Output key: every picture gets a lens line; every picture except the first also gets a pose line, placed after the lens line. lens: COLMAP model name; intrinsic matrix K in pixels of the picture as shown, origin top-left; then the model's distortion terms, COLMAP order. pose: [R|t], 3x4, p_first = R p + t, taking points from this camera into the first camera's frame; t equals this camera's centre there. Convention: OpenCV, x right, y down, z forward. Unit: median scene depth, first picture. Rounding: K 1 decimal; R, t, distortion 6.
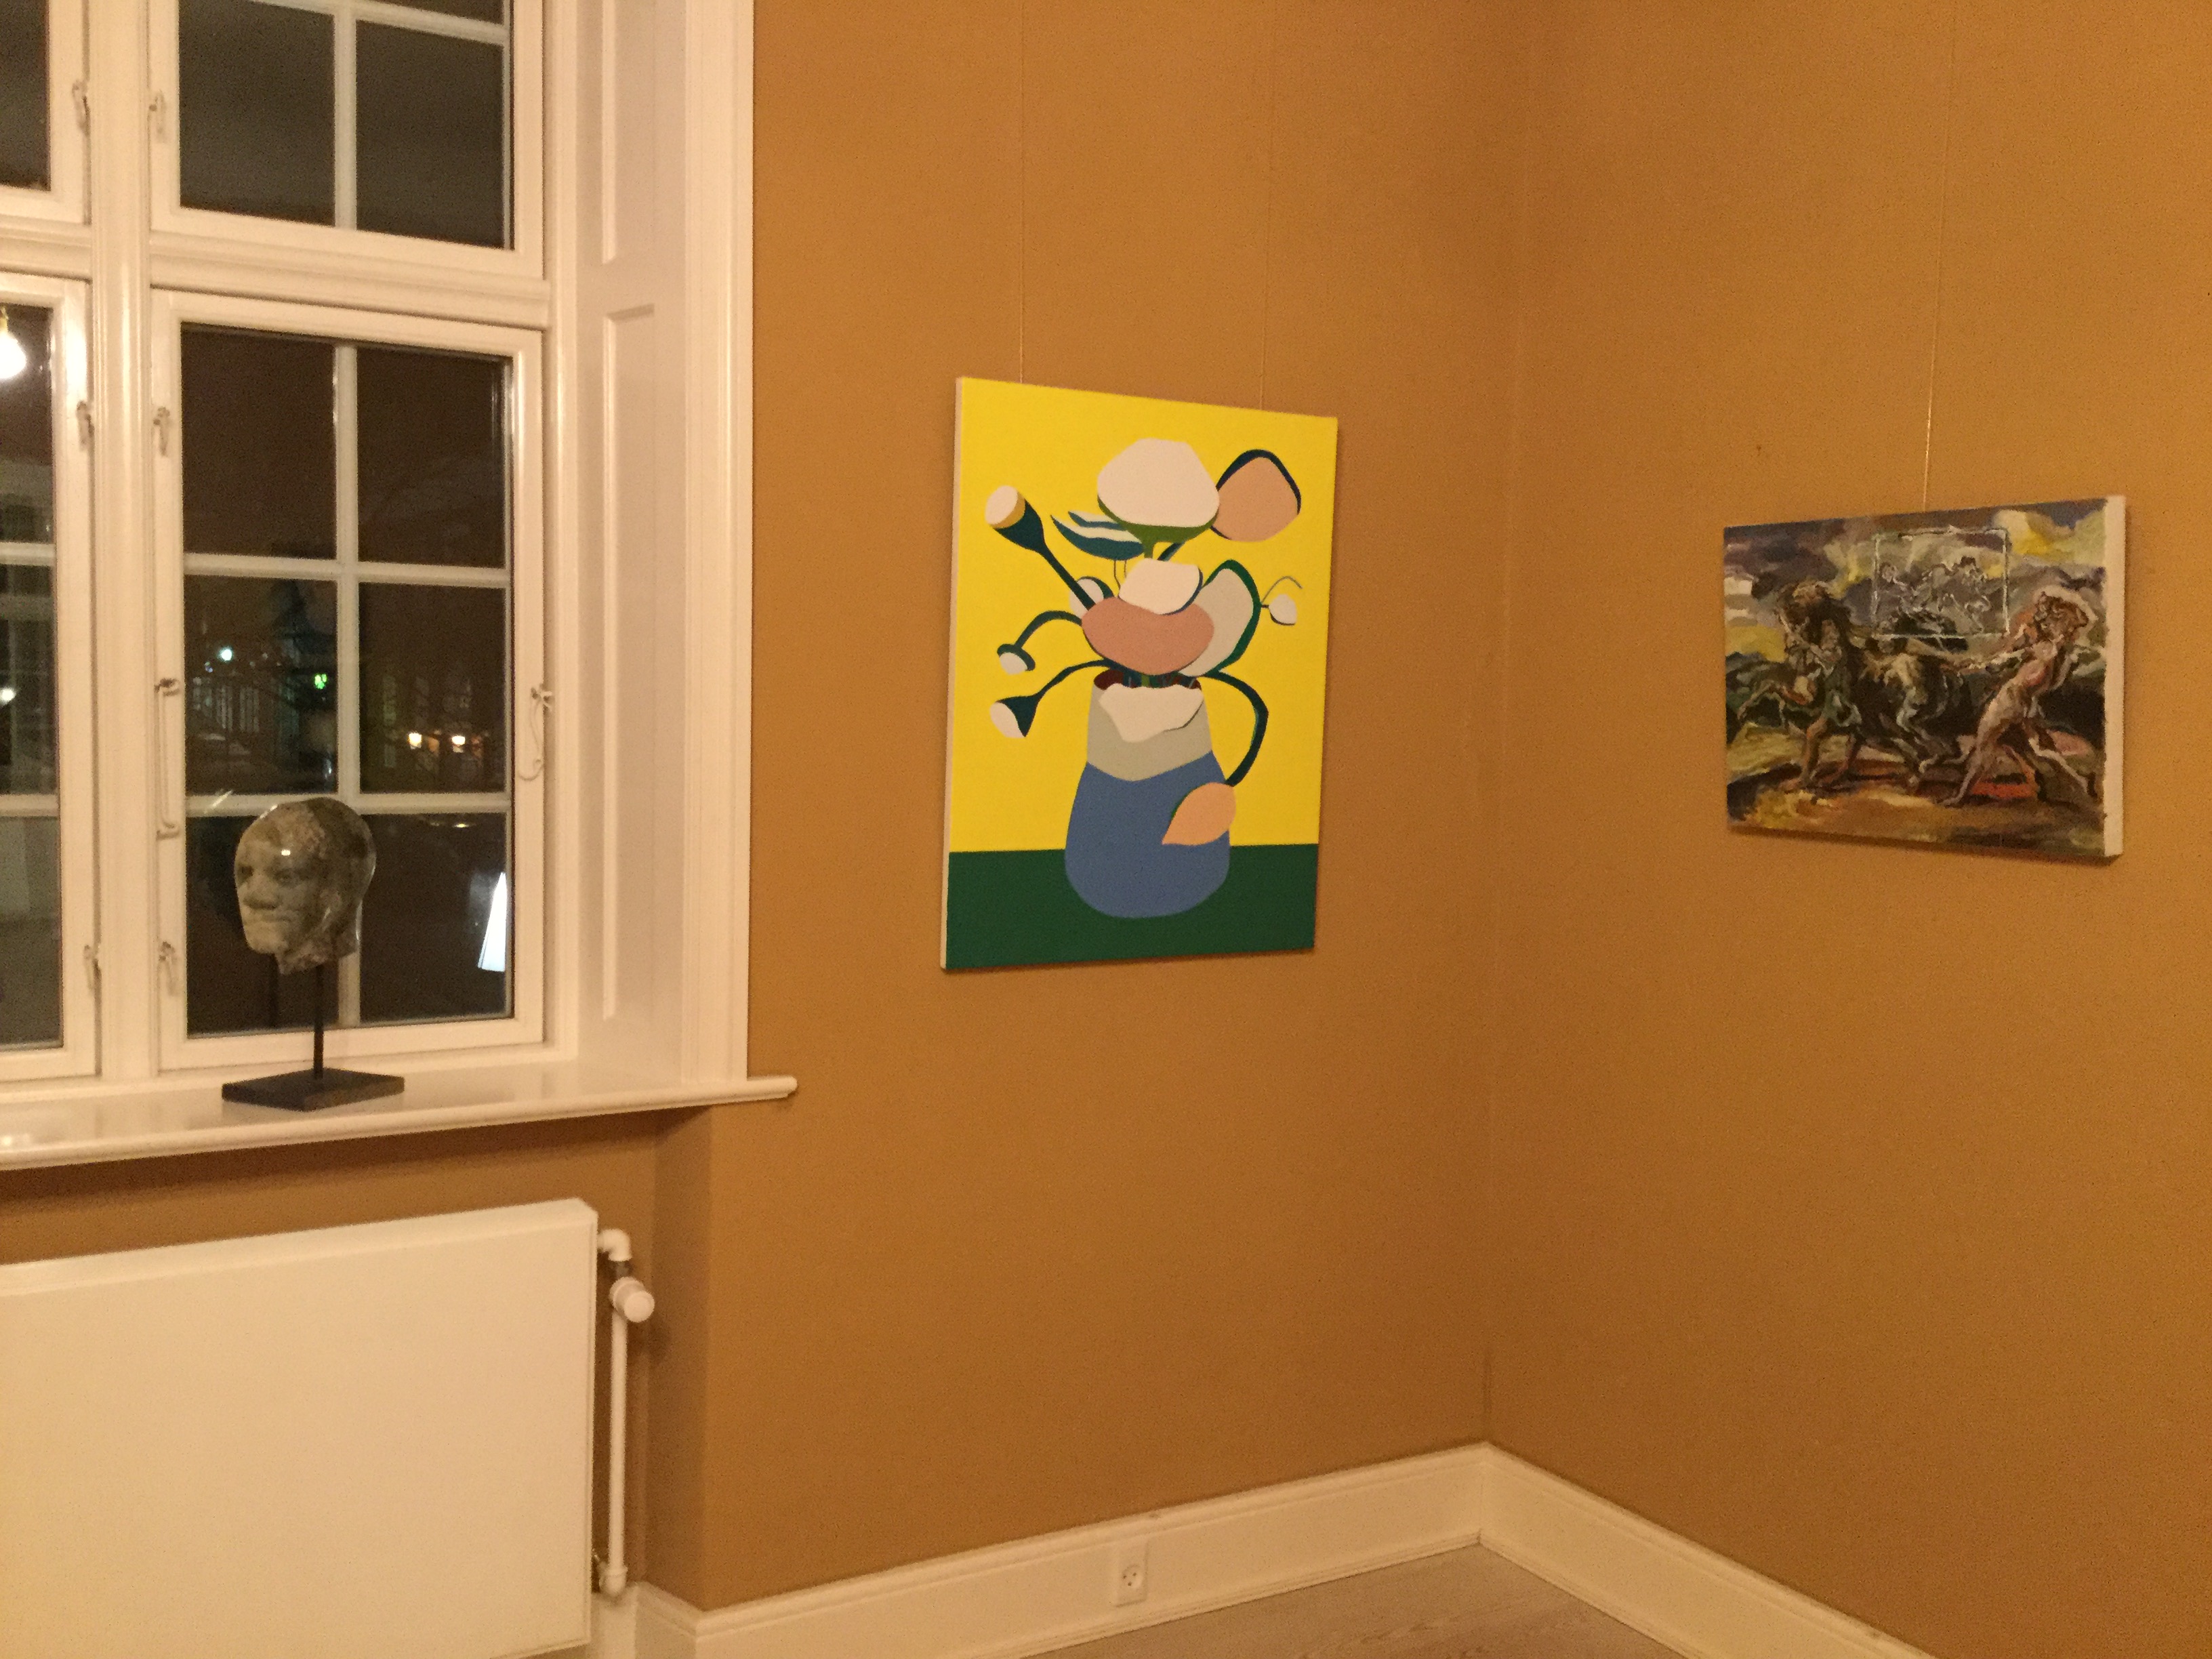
lens RADIAL K [[1984.7, 0, 1104.7], [0, 1984.7, 818.8], [0, 0, 1]] dist [0.135621, -0.276808]
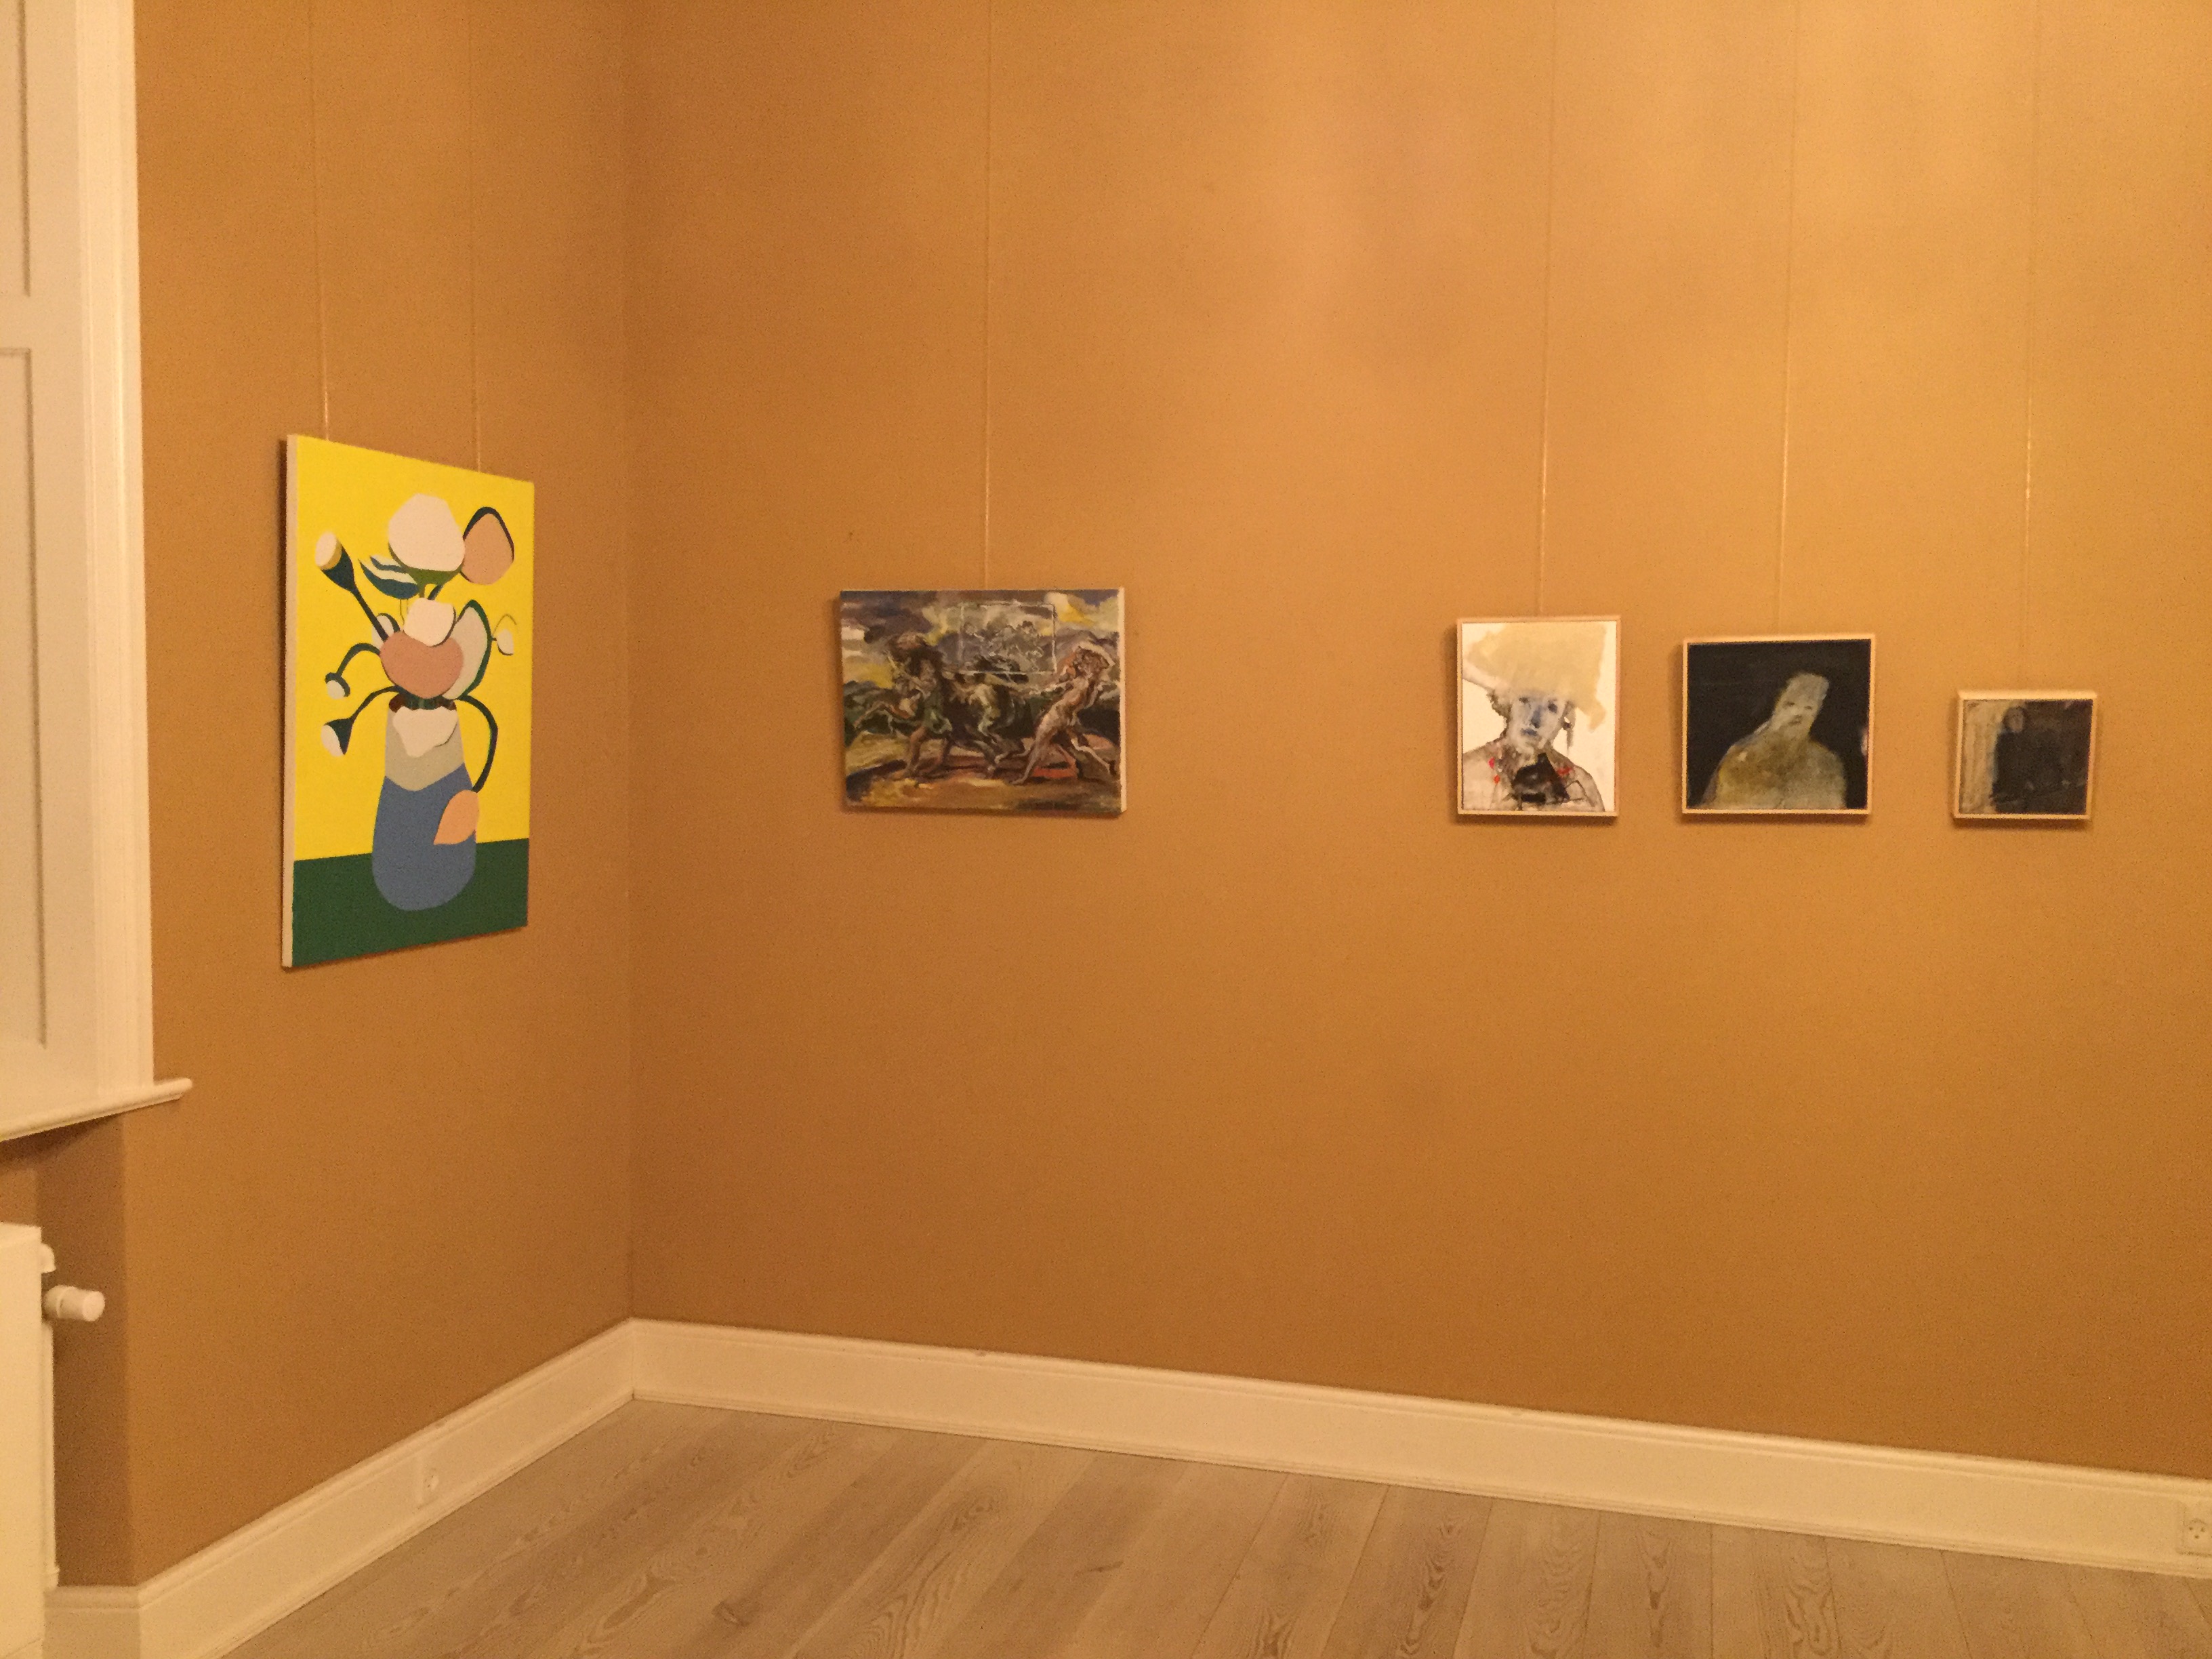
lens RADIAL K [[1984.7, 0, 1104.7], [0, 1984.7, 818.8], [0, 0, 1]] dist [0.135621, -0.276808]
pose [[0.730352, -0.049940, 0.681243, -0.516503], [0.049135, 0.998581, 0.020527, -0.007661], [-0.681302, 0.018481, 0.731769, -0.128525]]
